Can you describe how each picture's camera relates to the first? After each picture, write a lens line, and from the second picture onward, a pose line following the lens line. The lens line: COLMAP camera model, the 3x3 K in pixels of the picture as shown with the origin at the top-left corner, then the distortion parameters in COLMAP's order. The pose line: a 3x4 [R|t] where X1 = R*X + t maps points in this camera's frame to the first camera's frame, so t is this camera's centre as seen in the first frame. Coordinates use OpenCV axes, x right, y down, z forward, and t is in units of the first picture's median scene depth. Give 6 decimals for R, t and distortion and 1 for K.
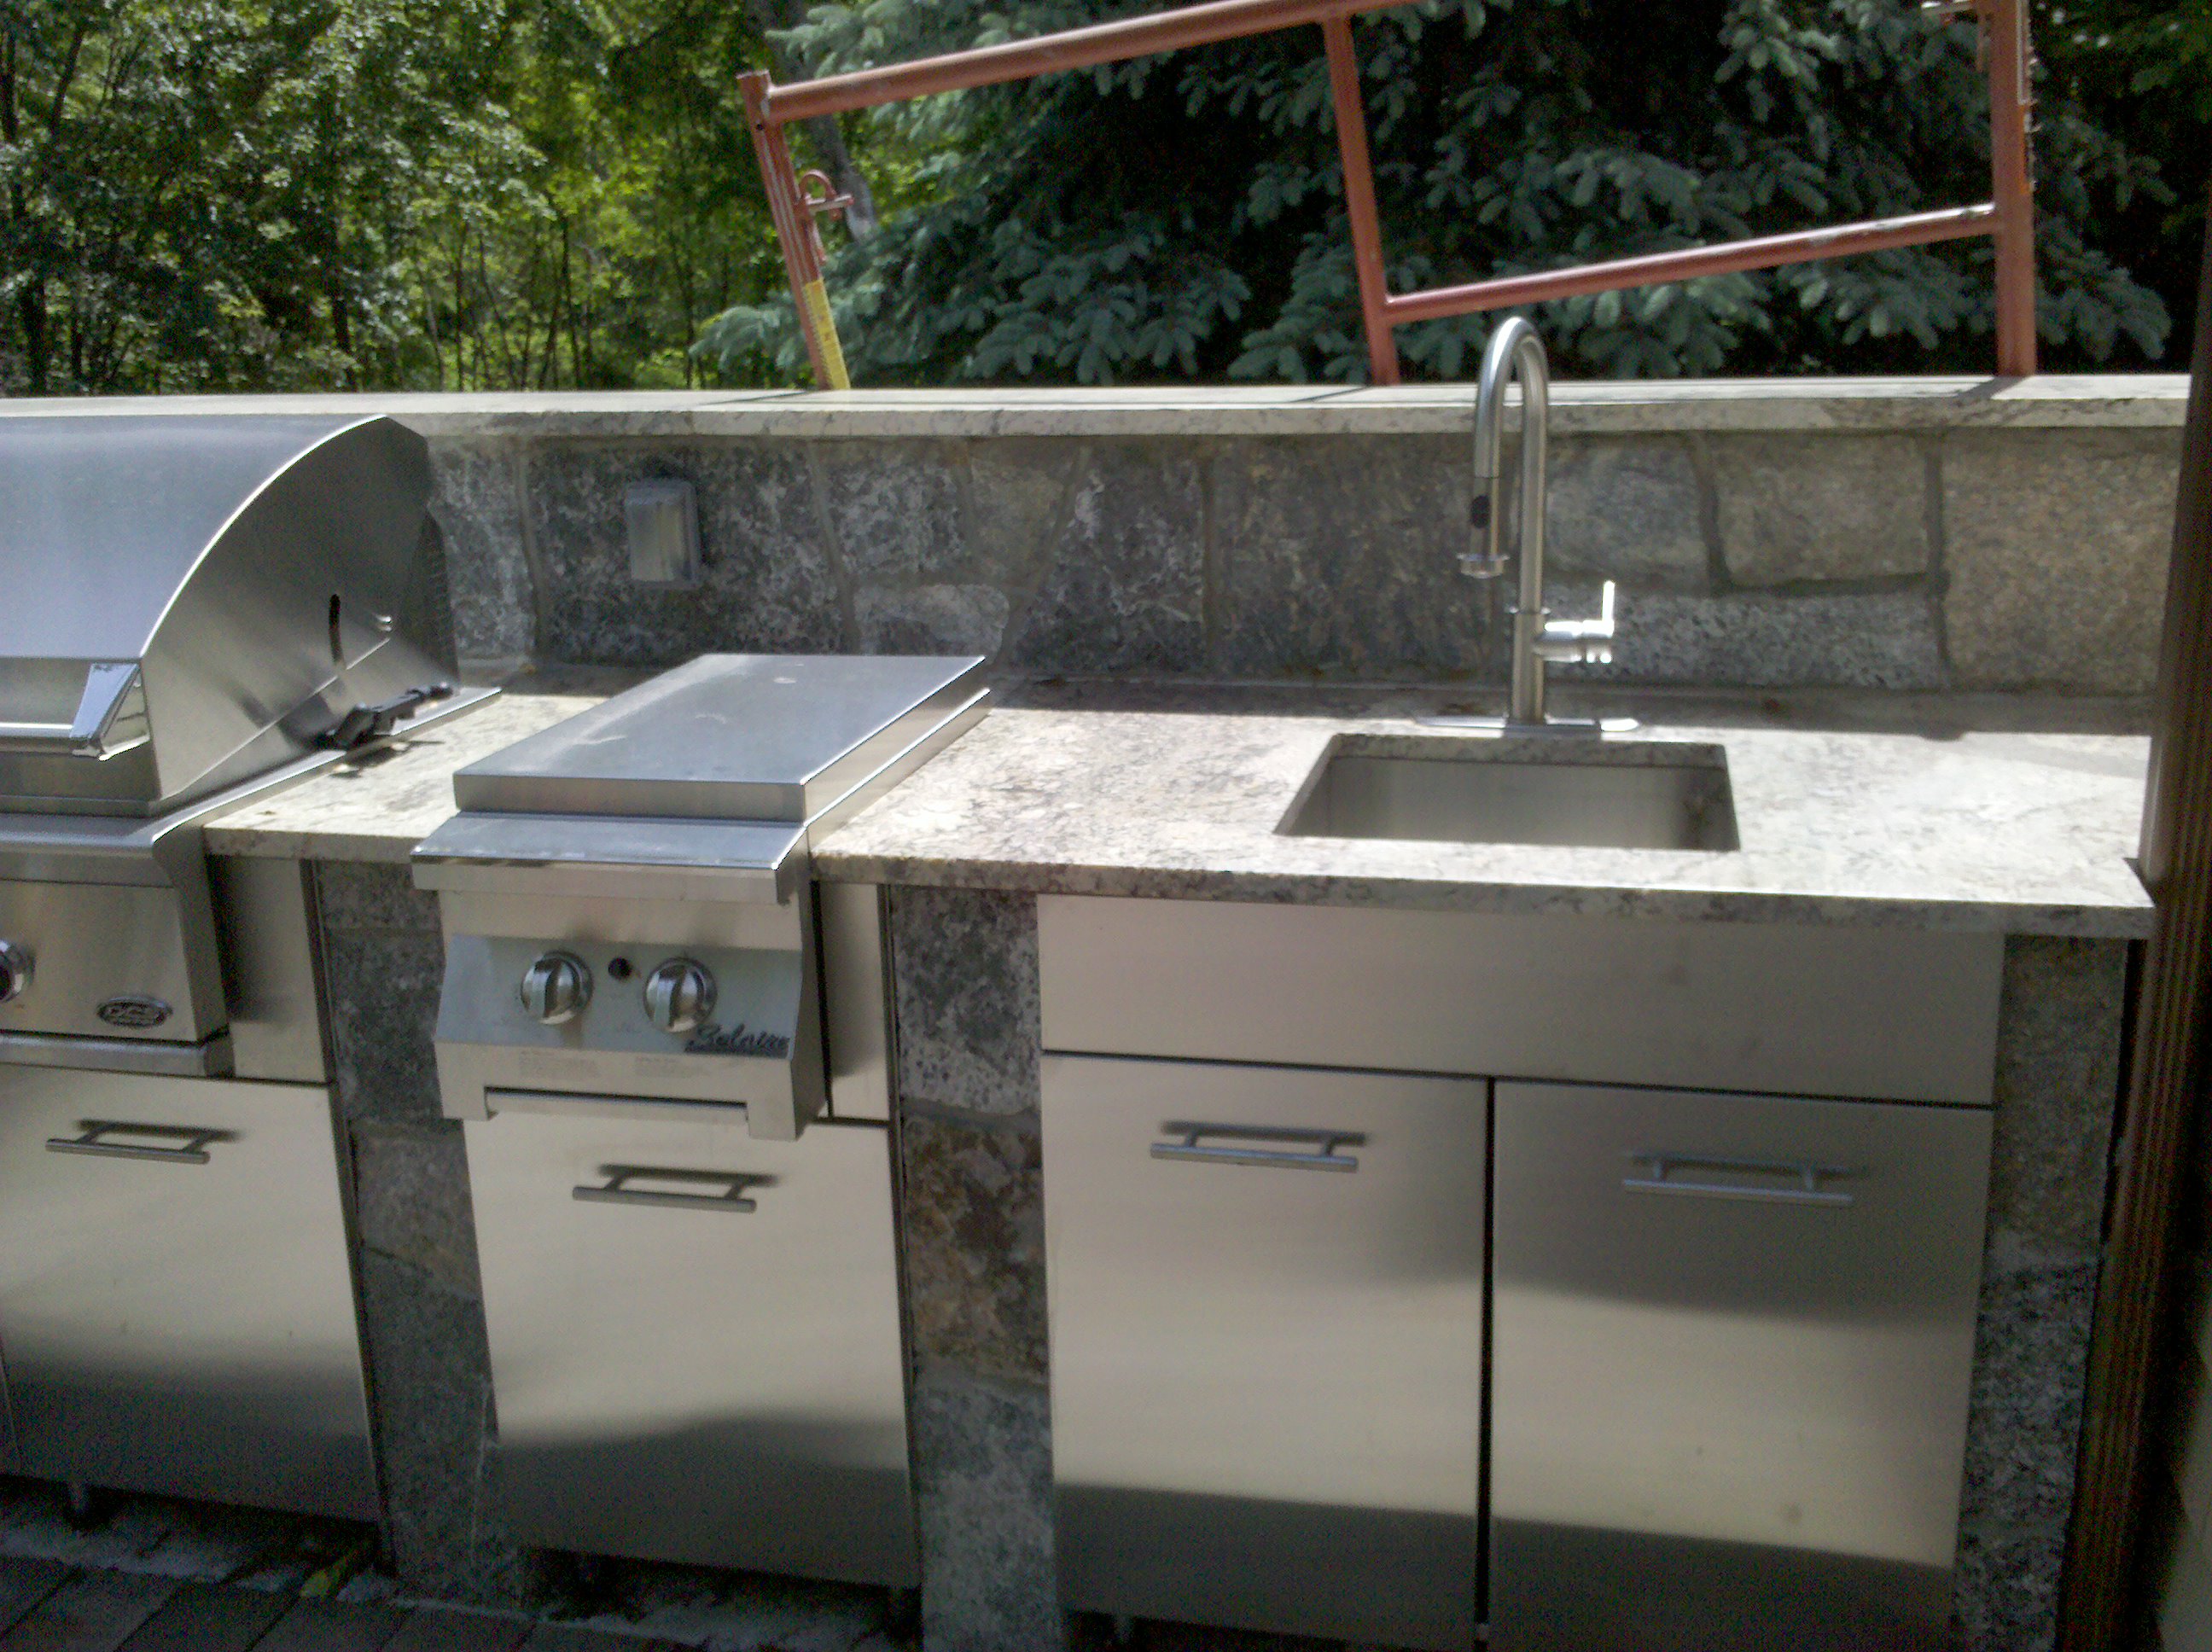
lens RADIAL K [[2214.3, 0, 1125.6], [0, 2214.3, 847.1], [0, 0, 1]] dist [0.007213, 0.000000]
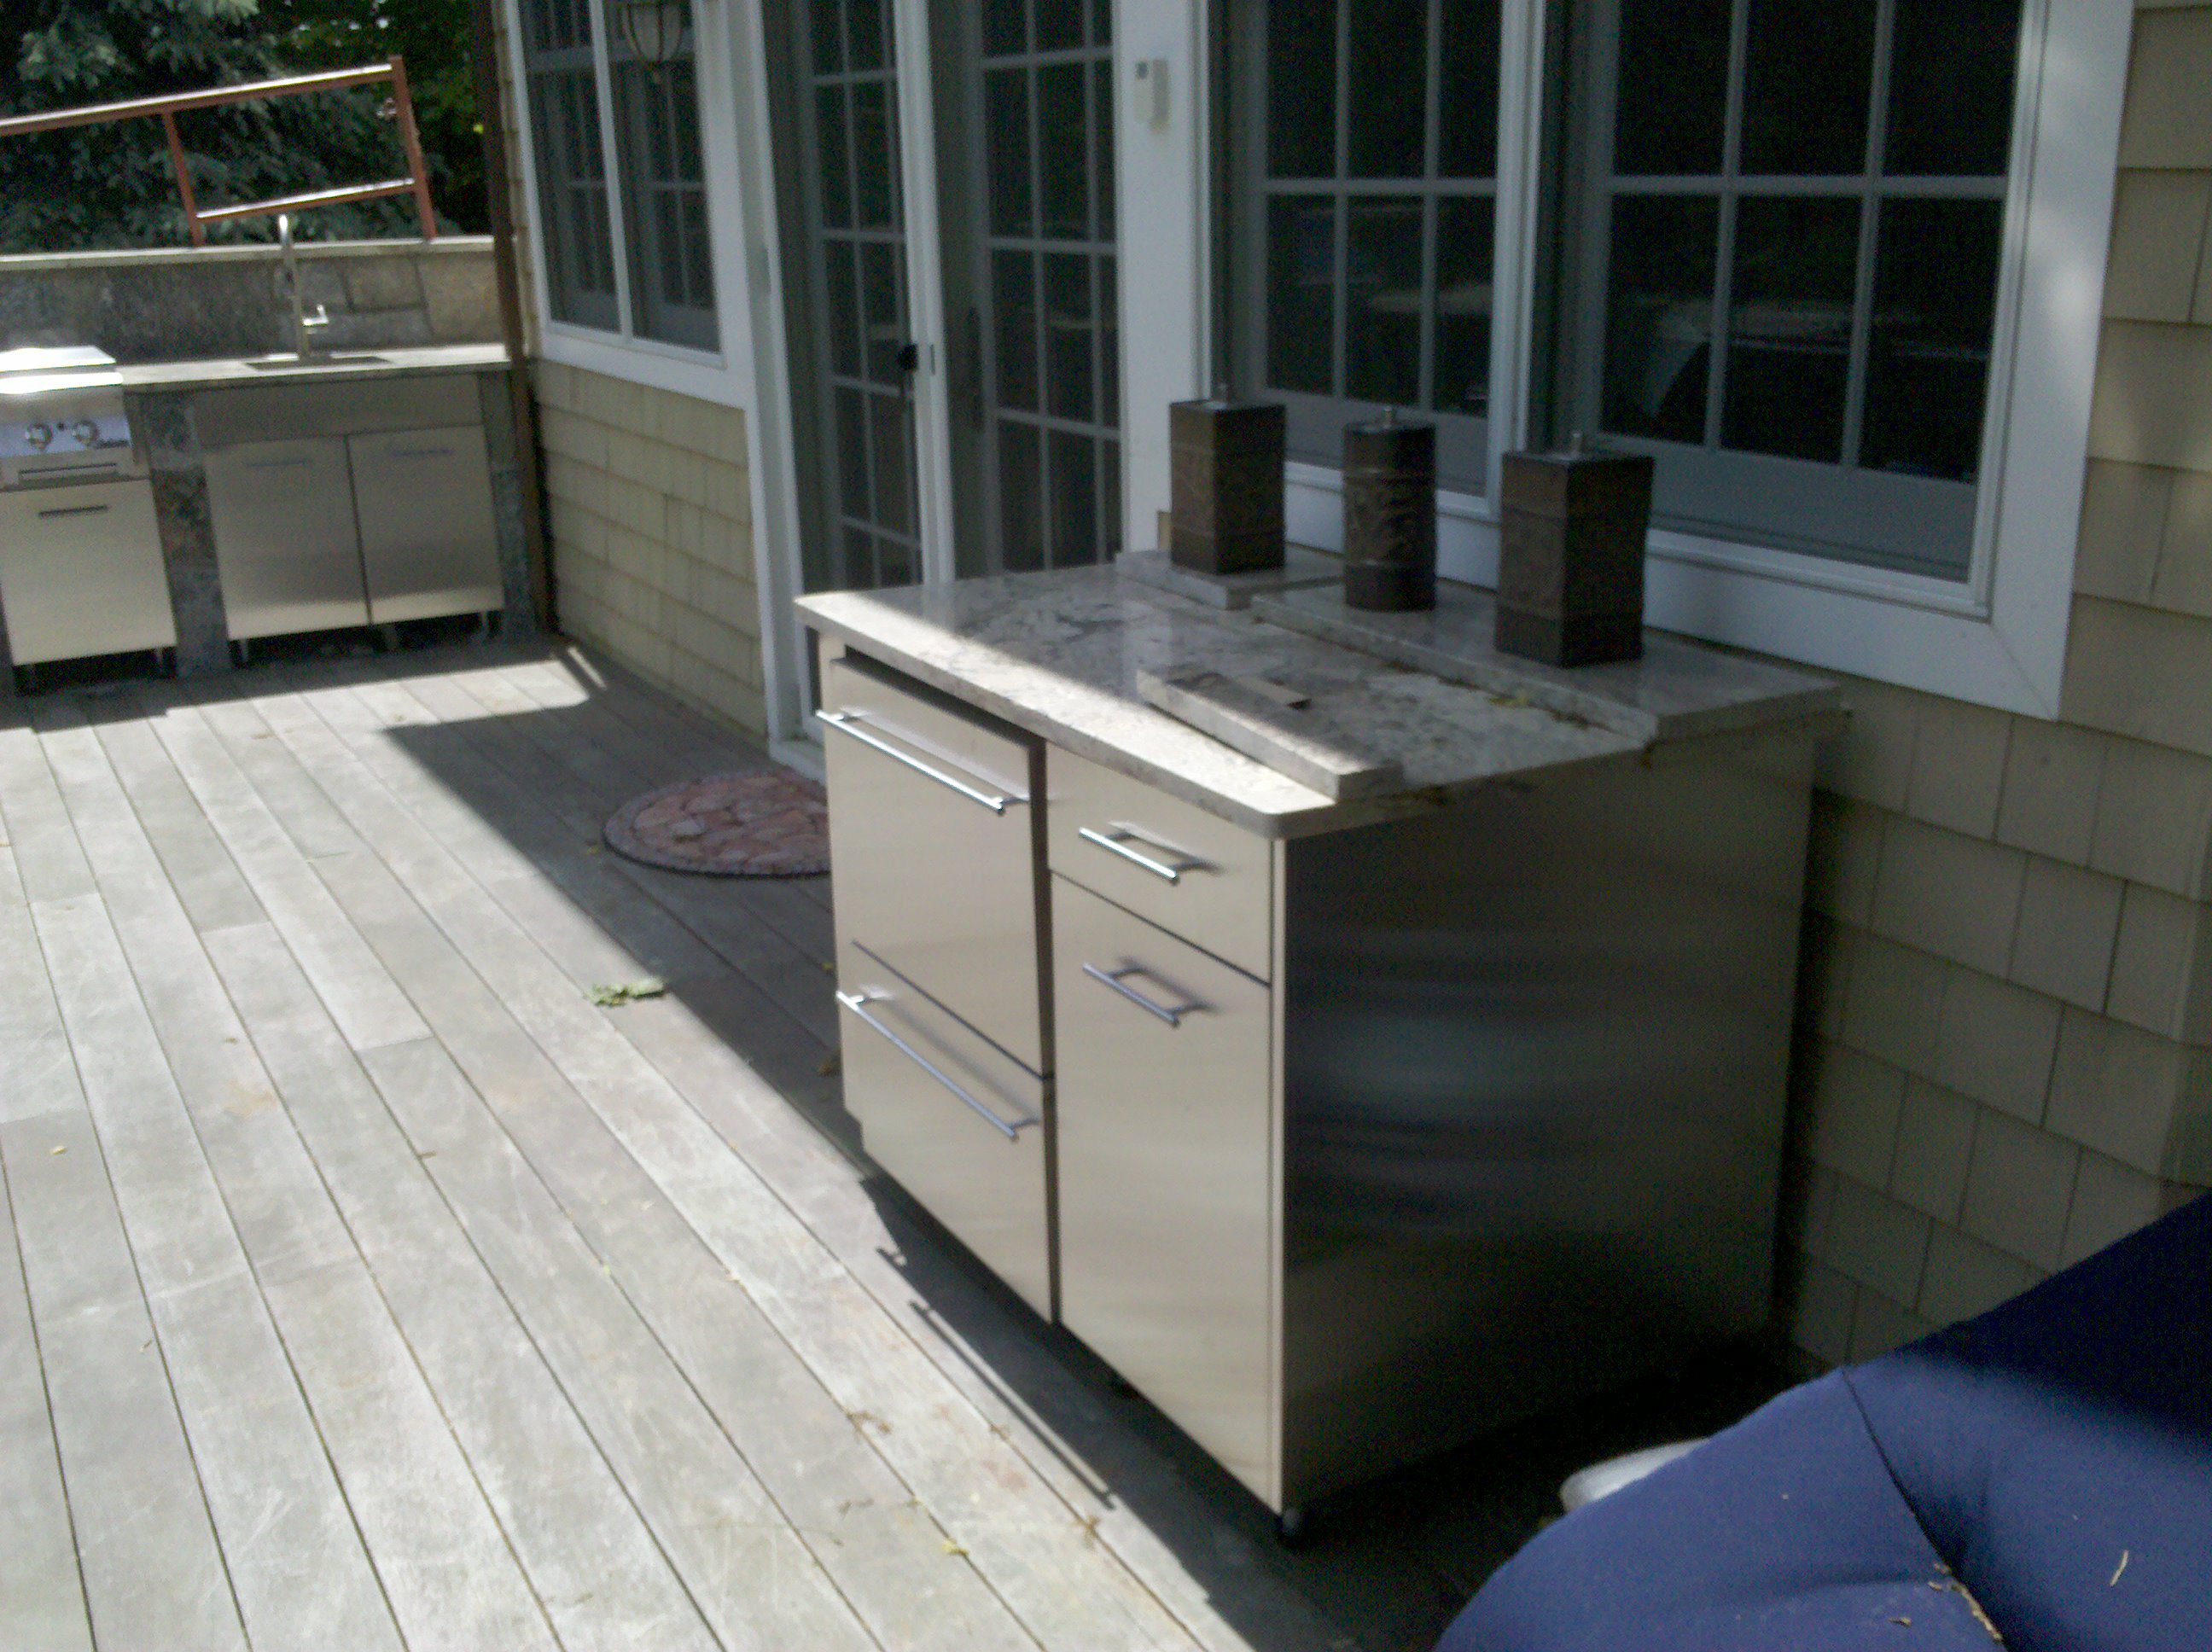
lens RADIAL K [[2214.3, 0, 1143.3], [0, 2214.3, 834.6], [0, 0, 1]] dist [0.007213, 0.000000]
pose [[0.739532, -0.192527, 0.645001, -0.995128], [0.187711, 0.979197, 0.077059, 0.537523], [-0.646419, 0.064087, 0.760286, -1.881192]]
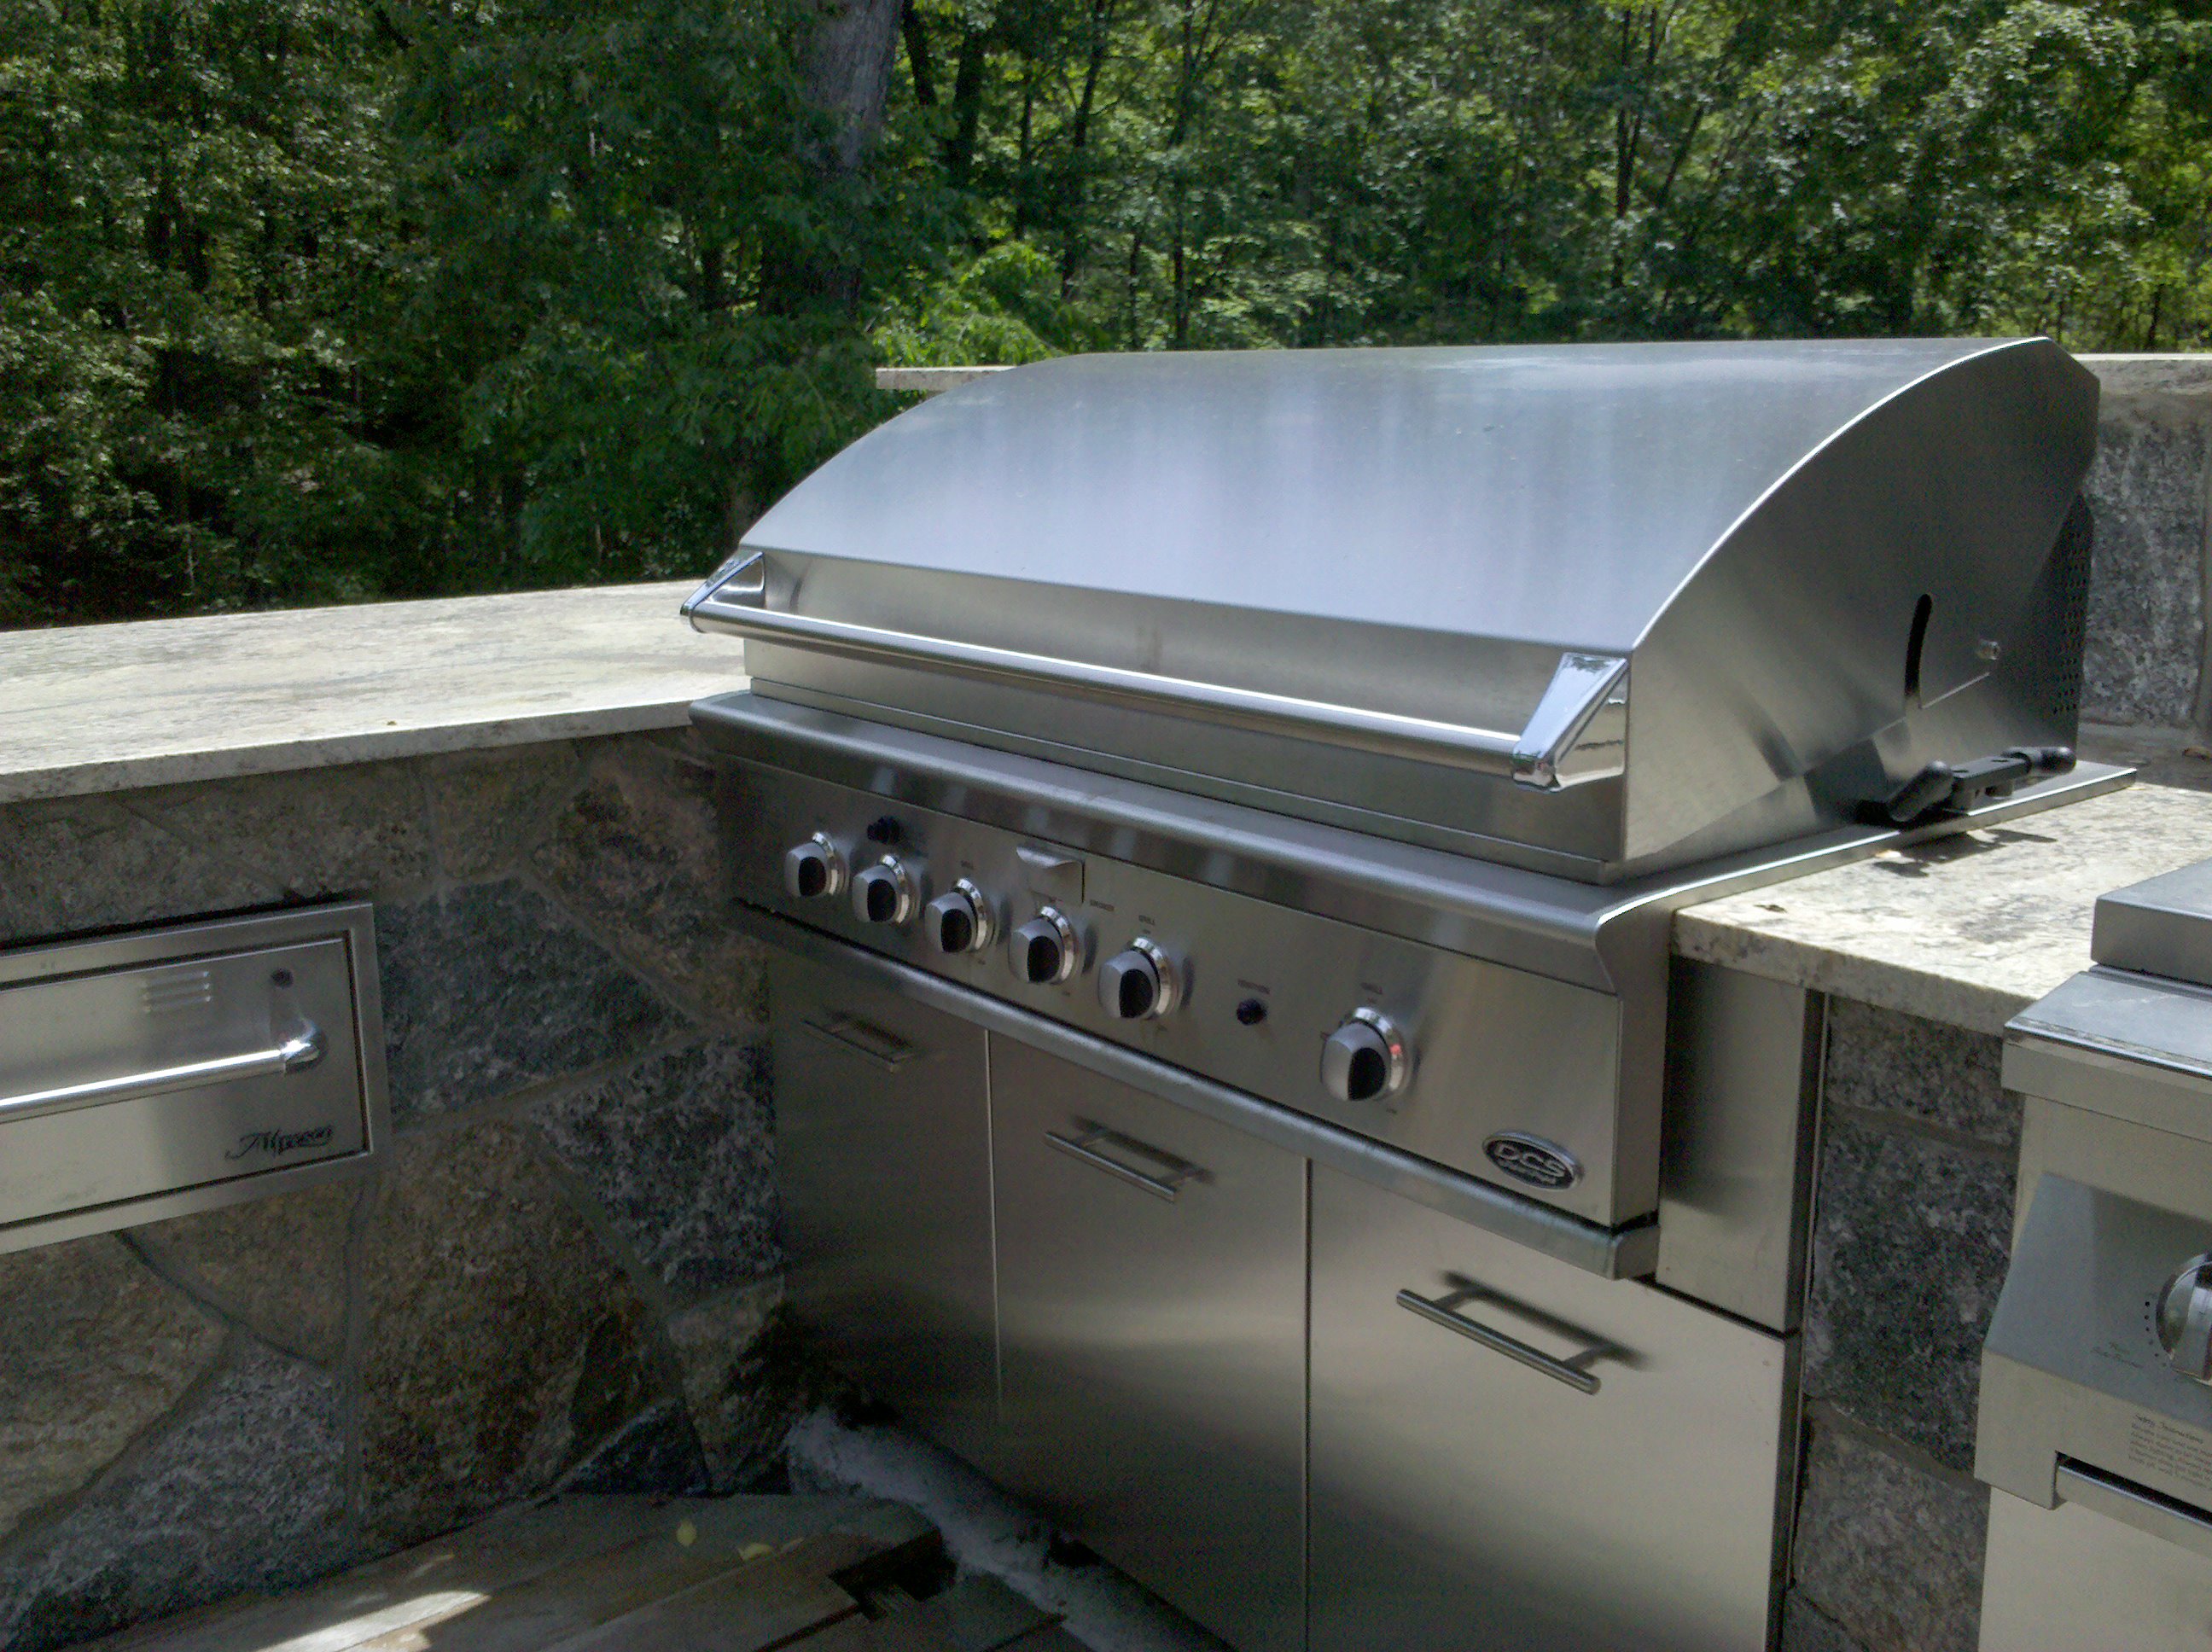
lens RADIAL K [[2214.3, 0, 1103.3], [0, 2214.3, 802.9], [0, 0, 1]] dist [0.007213, 0.000000]
pose [[0.783975, 0.142201, -0.604287, -0.132350], [-0.174274, 0.984681, 0.005620, -0.013149], [0.595829, 0.100905, 0.796747, 0.315019]]
